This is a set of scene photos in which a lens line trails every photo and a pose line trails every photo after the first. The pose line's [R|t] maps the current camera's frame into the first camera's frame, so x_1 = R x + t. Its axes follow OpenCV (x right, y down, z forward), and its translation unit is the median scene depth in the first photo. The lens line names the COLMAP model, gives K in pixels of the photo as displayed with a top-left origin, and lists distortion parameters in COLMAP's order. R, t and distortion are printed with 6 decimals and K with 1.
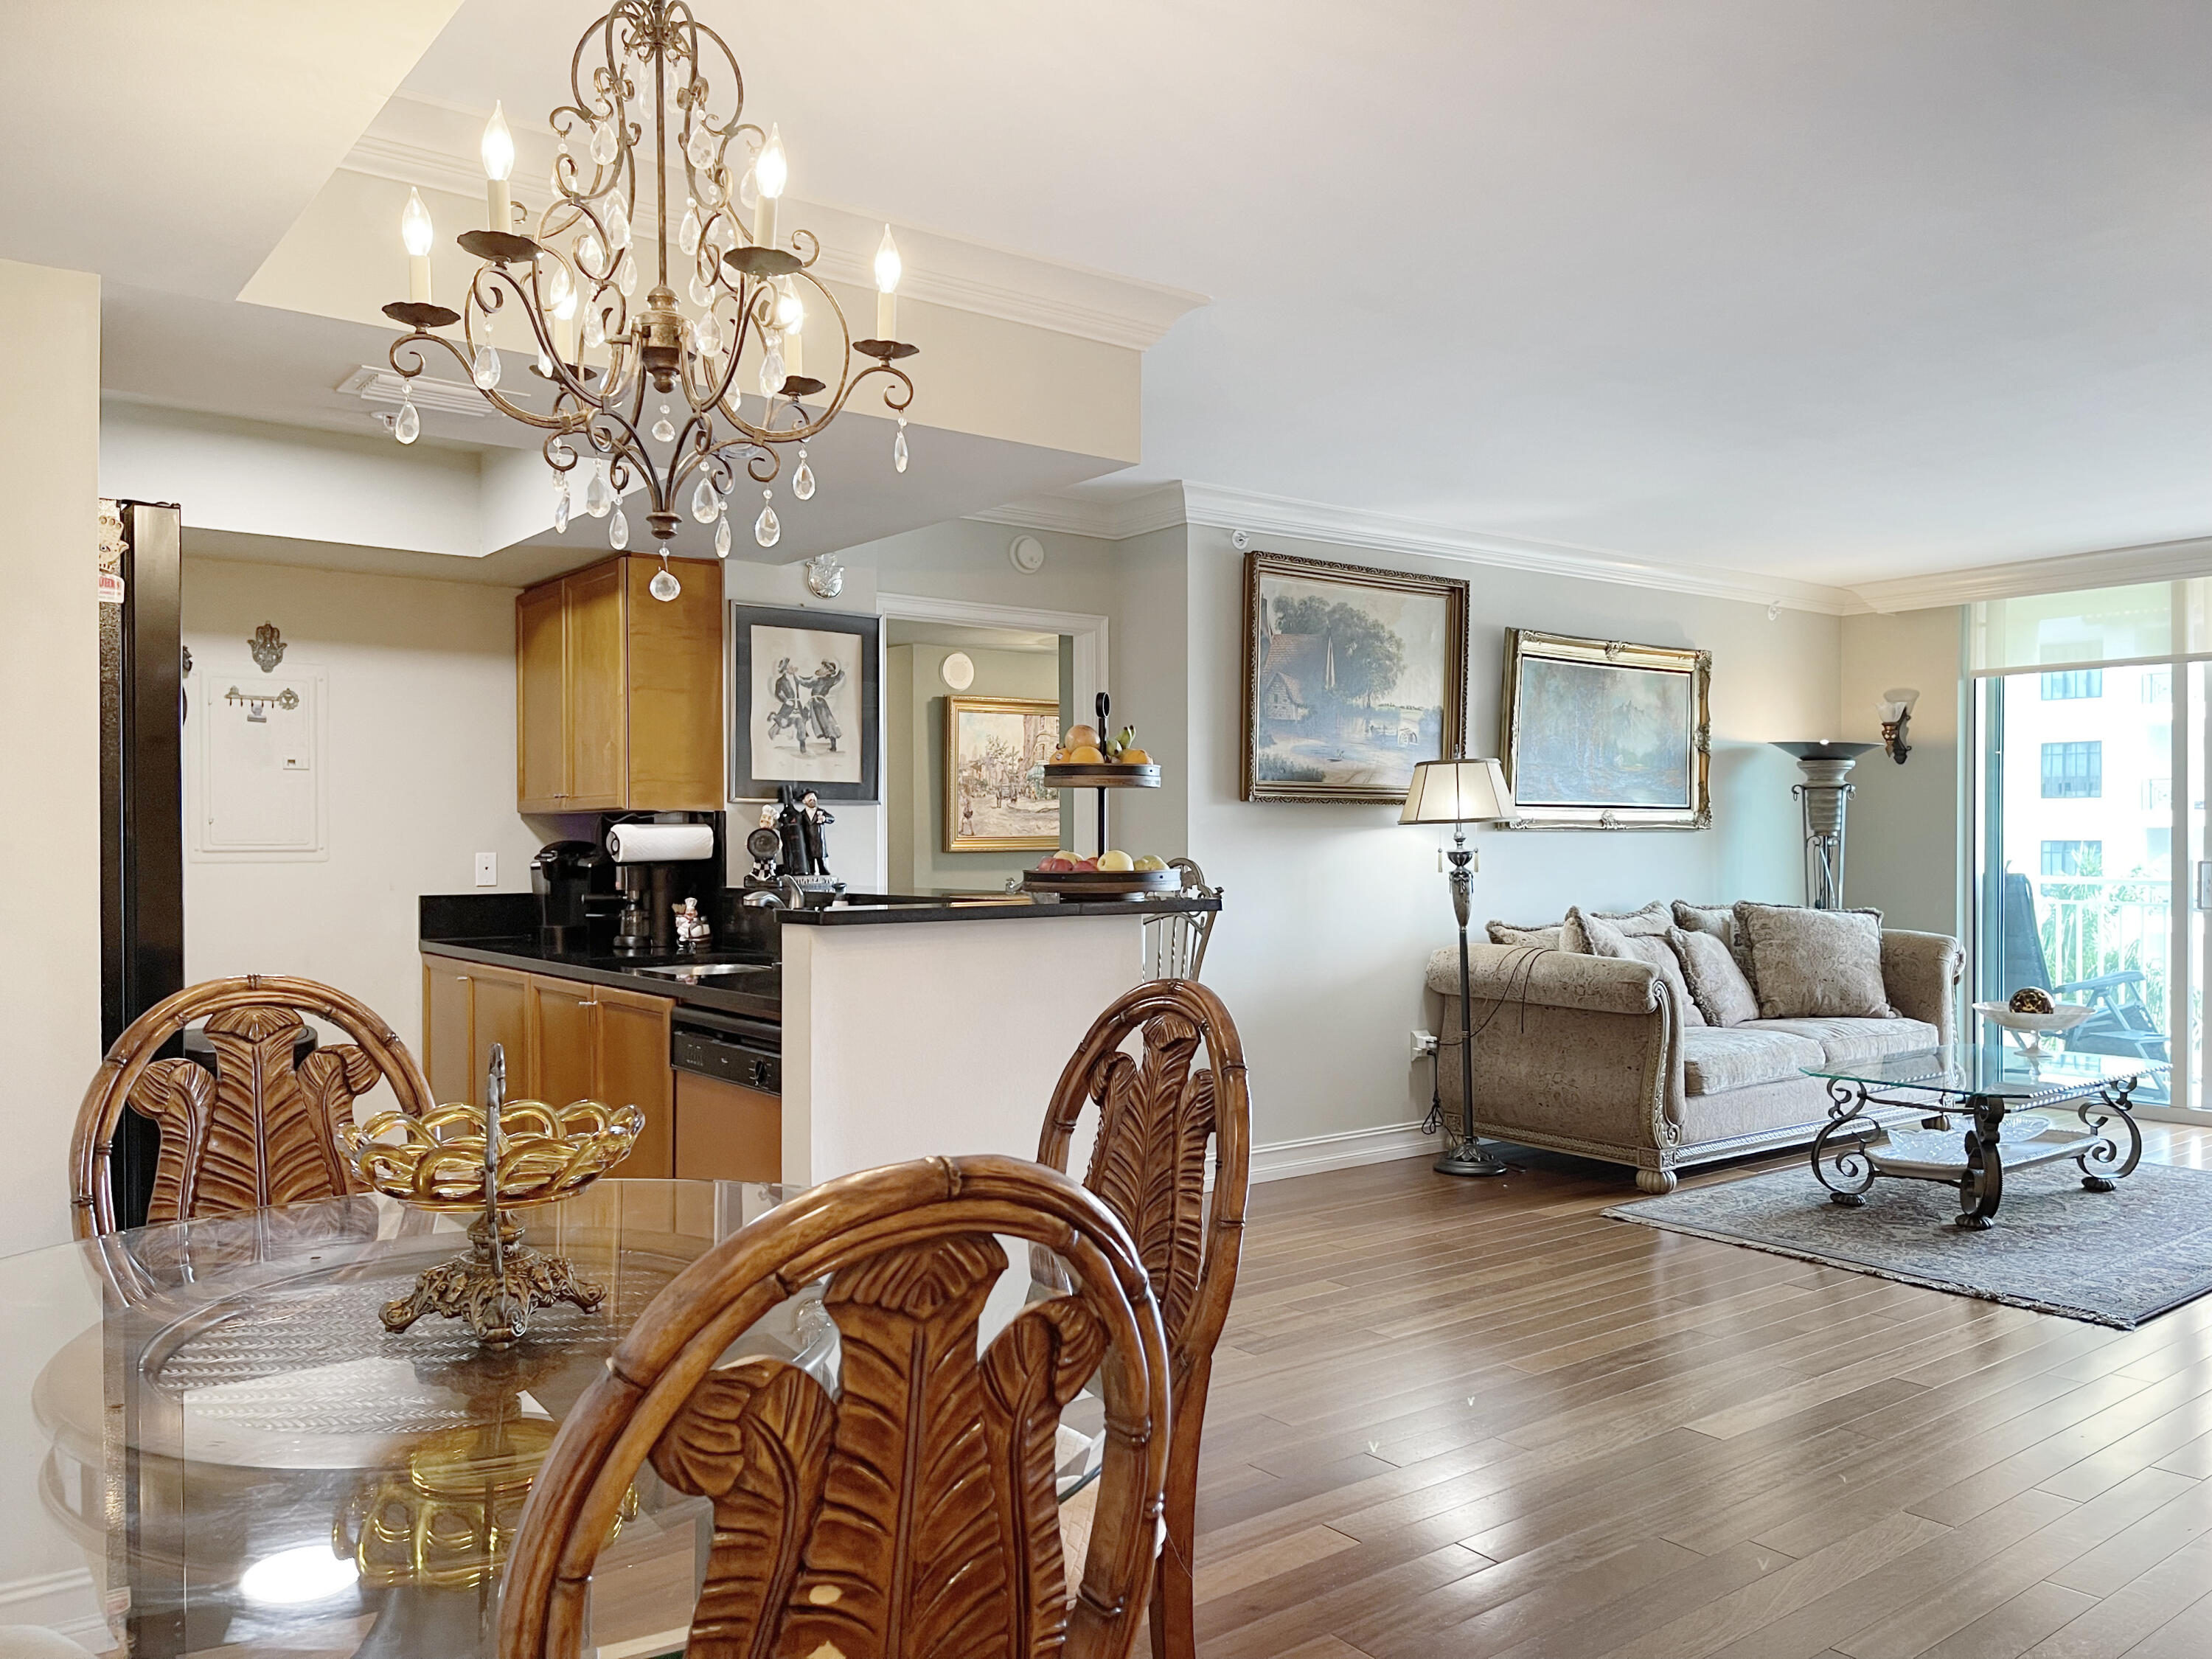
lens RADIAL K [[1692.5, 0, 1106.0], [0, 1692.5, 829.5], [0, 0, 1]] dist [0.004948, 0.002993]
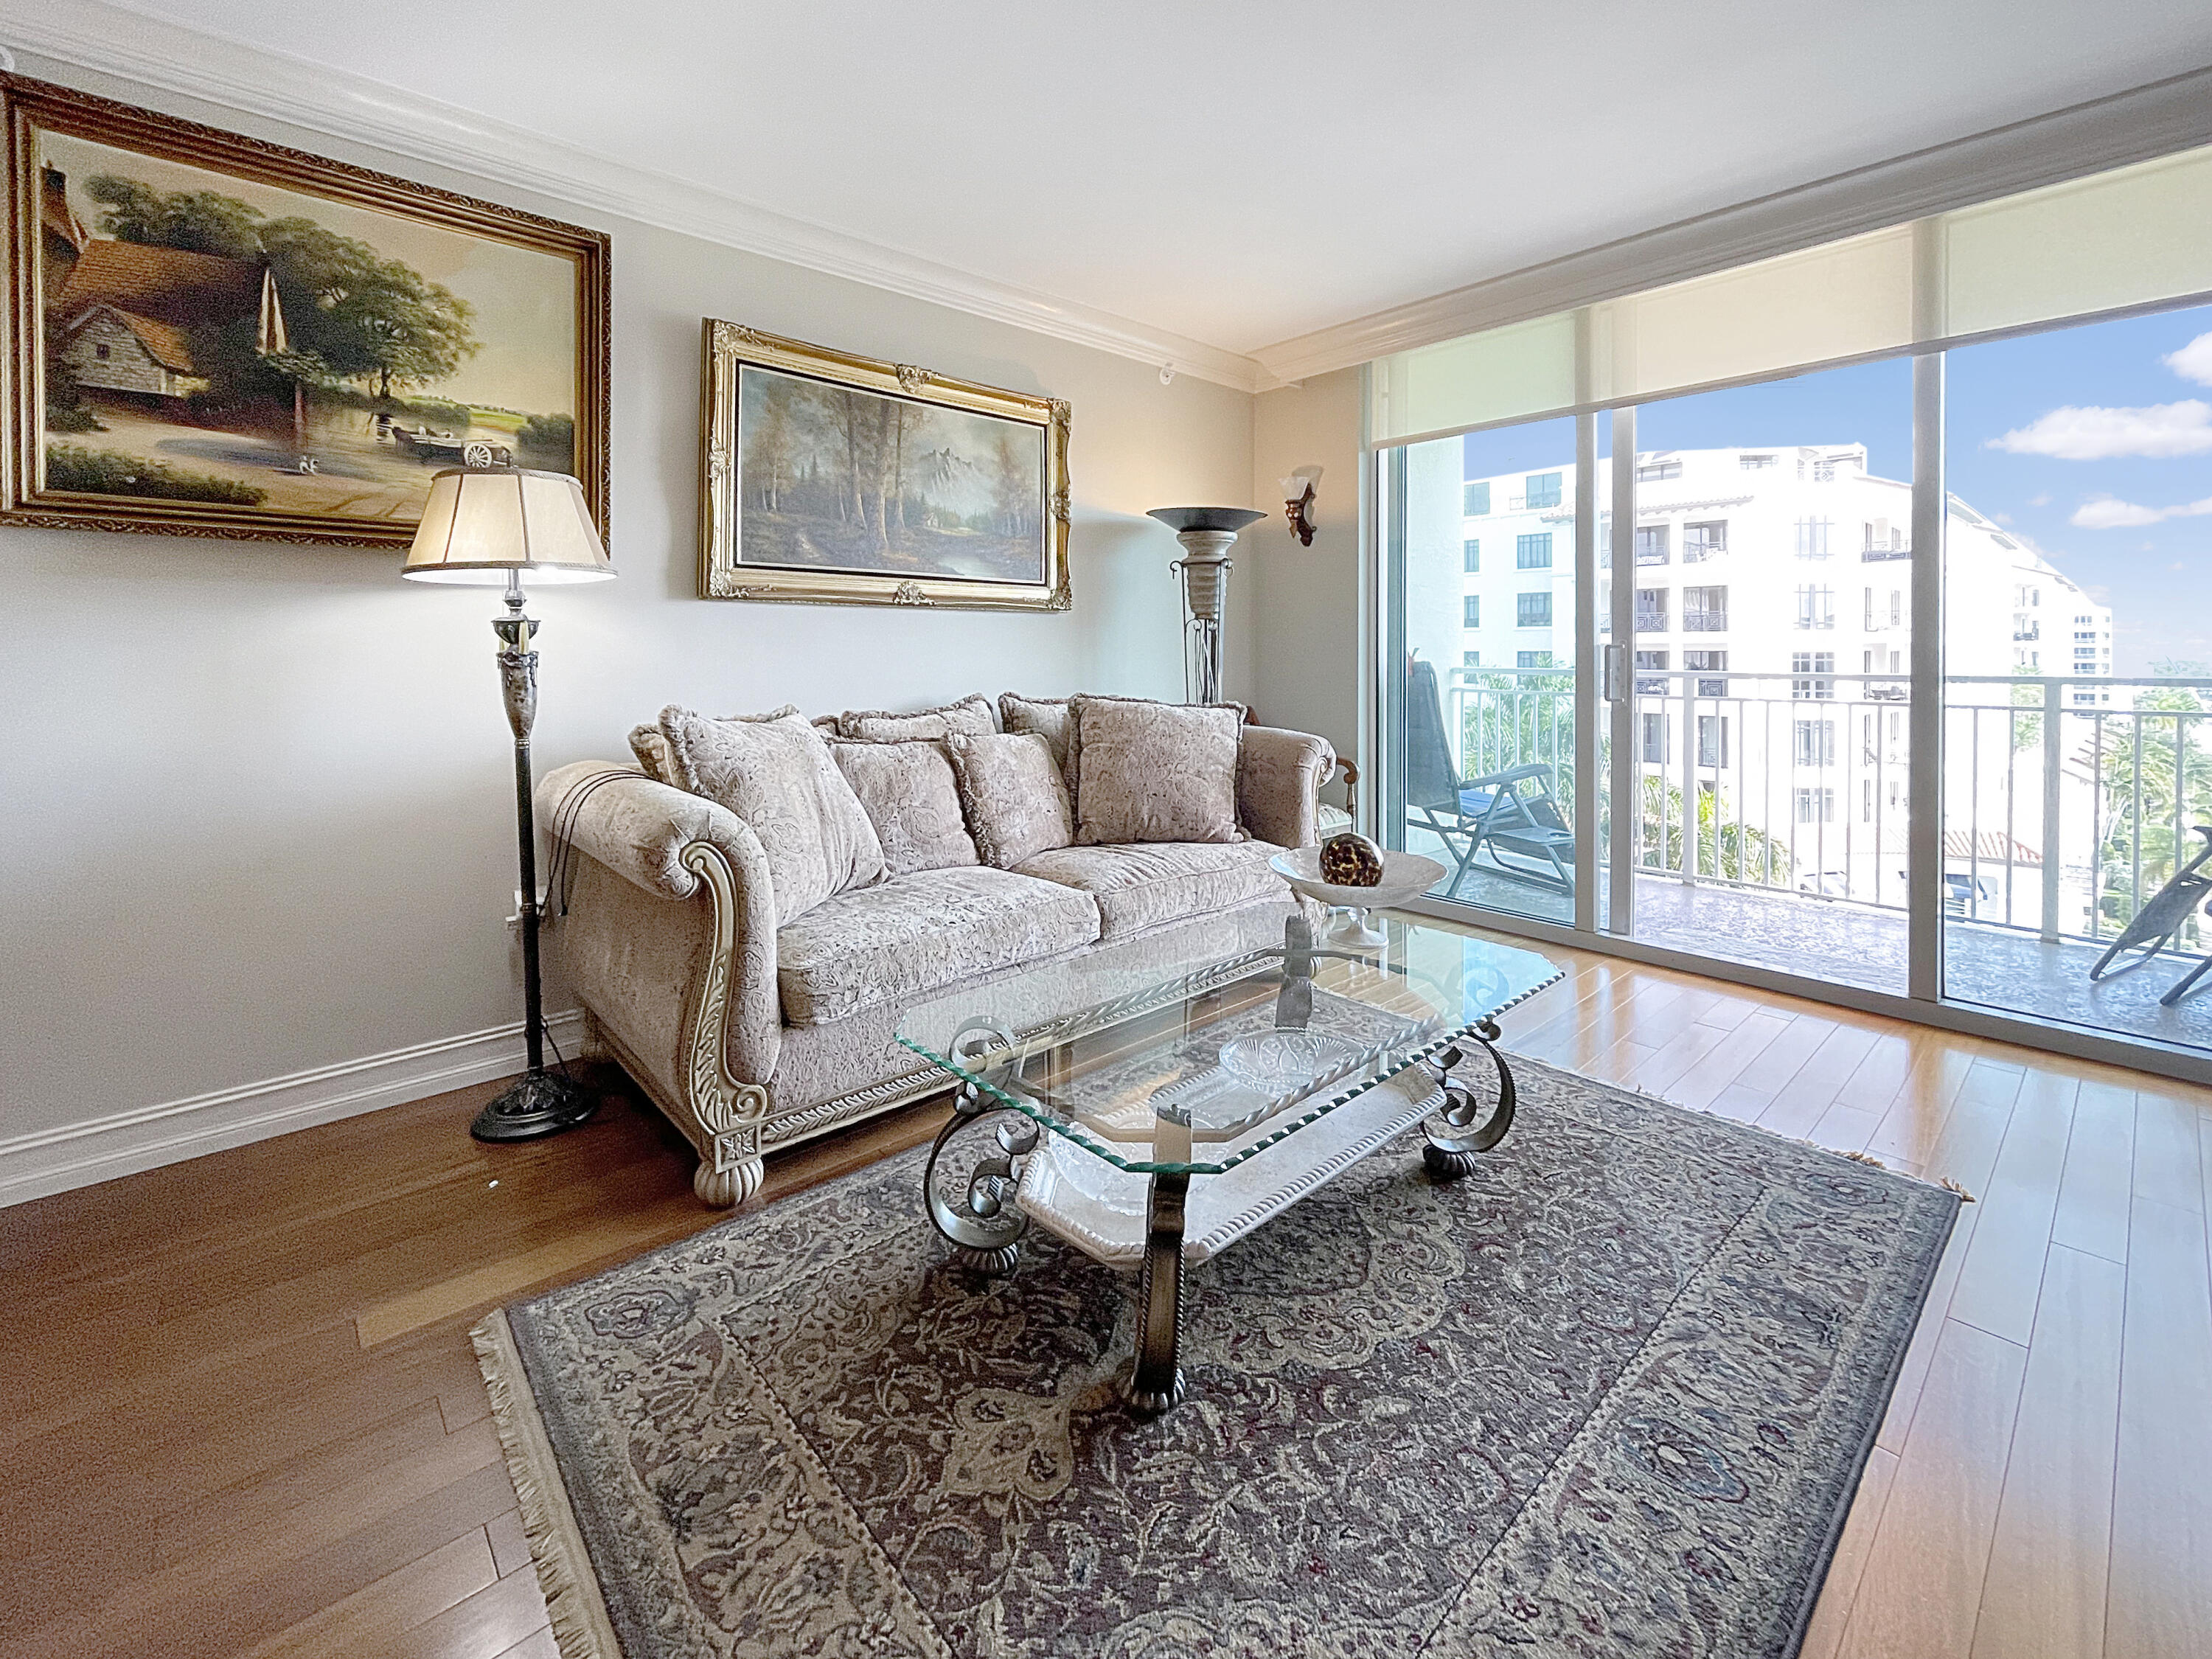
lens RADIAL K [[949.4, 0, 1113.0], [0, 949.4, 662.8], [0, 0, 1]] dist [-0.010325, -0.000171]
pose [[0.995484, -0.002354, 0.094901, 0.358532], [0.001077, 0.999908, 0.013500, 0.021702], [-0.094925, -0.013337, 0.995395, 0.558725]]
